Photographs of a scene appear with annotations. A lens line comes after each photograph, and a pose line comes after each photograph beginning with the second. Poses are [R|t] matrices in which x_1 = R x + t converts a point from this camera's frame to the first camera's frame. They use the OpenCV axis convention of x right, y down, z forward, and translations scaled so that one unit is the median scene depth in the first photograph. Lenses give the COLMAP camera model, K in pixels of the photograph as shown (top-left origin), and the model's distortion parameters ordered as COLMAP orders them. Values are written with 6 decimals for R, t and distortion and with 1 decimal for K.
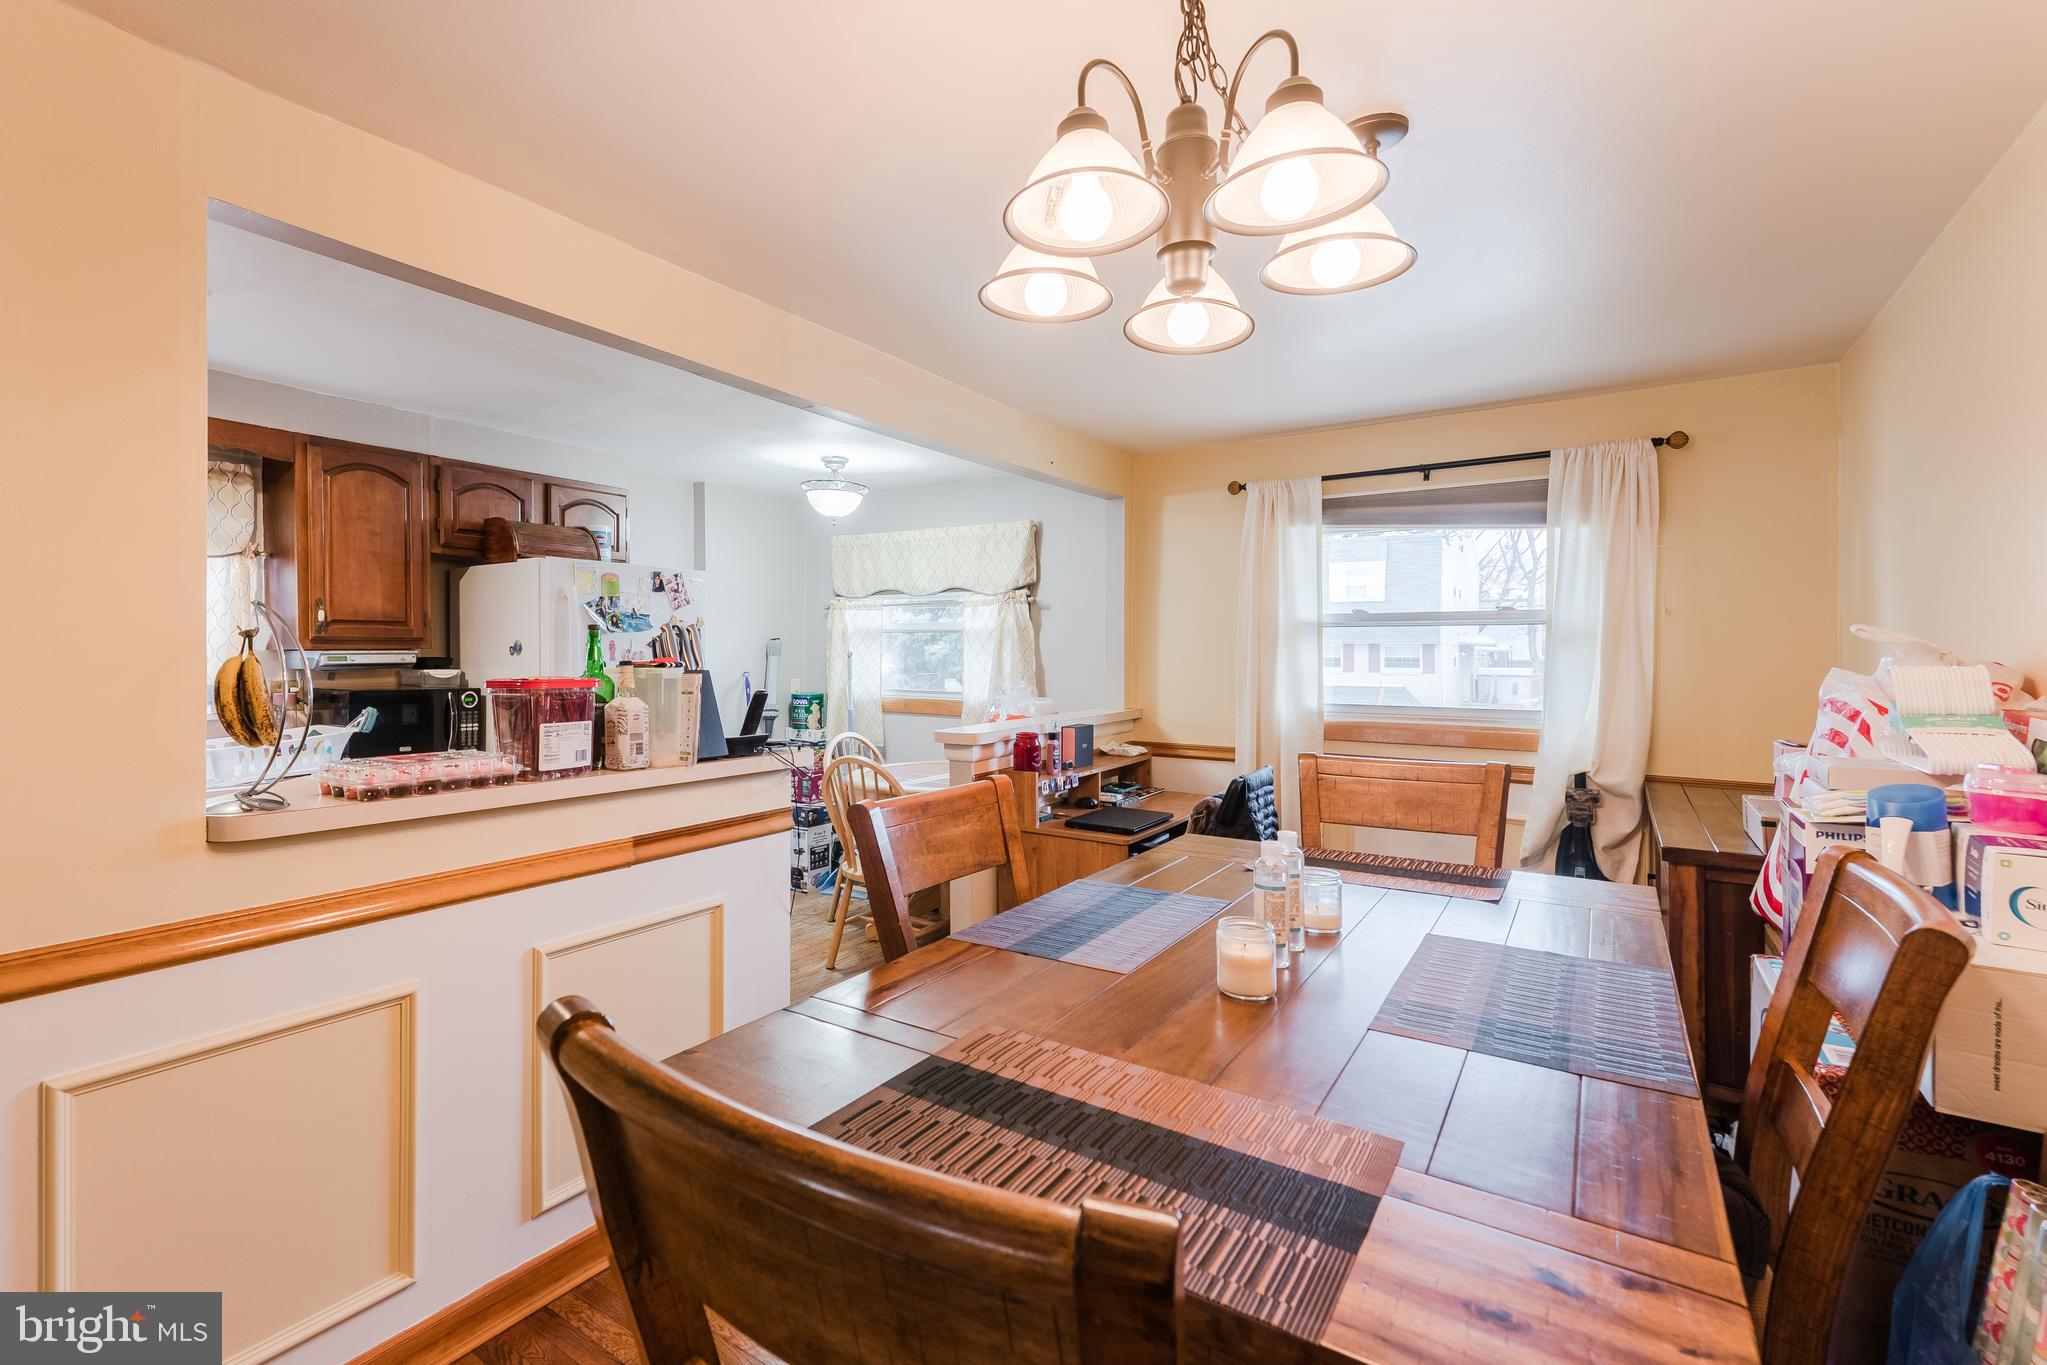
lens RADIAL K [[909.1, 0, 982.1], [0, 909.1, 660.4], [0, 0, 1]] dist [0.002446, 0.000473]
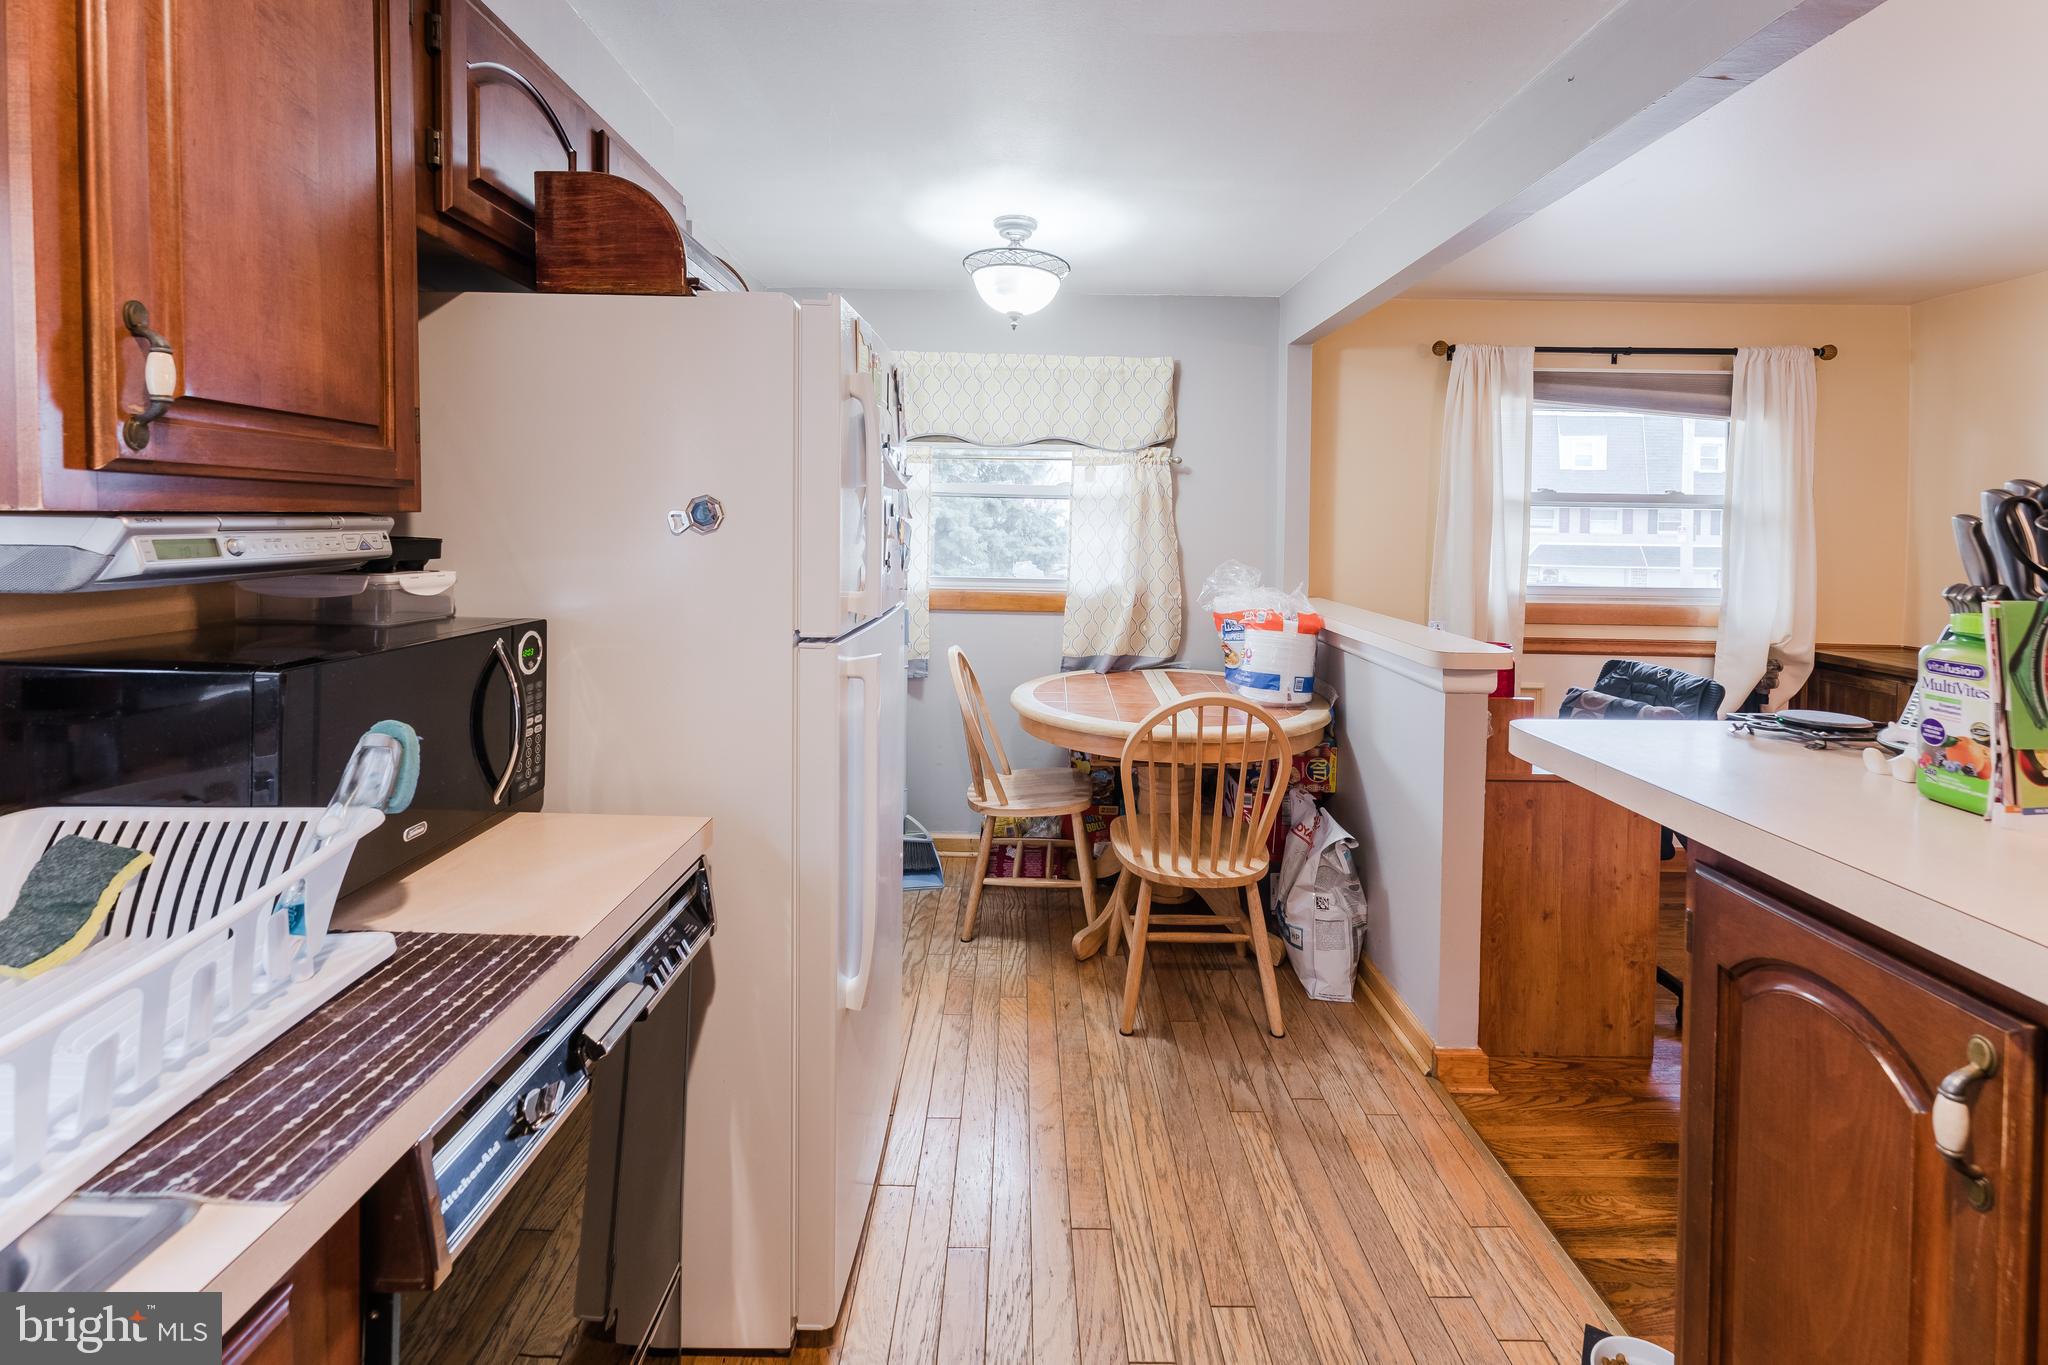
lens RADIAL K [[848.0, 0, 1052.9], [0, 848.0, 543.9], [0, 0, 1]] dist [0.002785, -0.000485]
pose [[0.820228, -0.003050, 0.572029, -0.576922], [-0.008518, 0.999810, 0.017545, -0.008667], [-0.571973, -0.019263, 0.820046, 0.590088]]
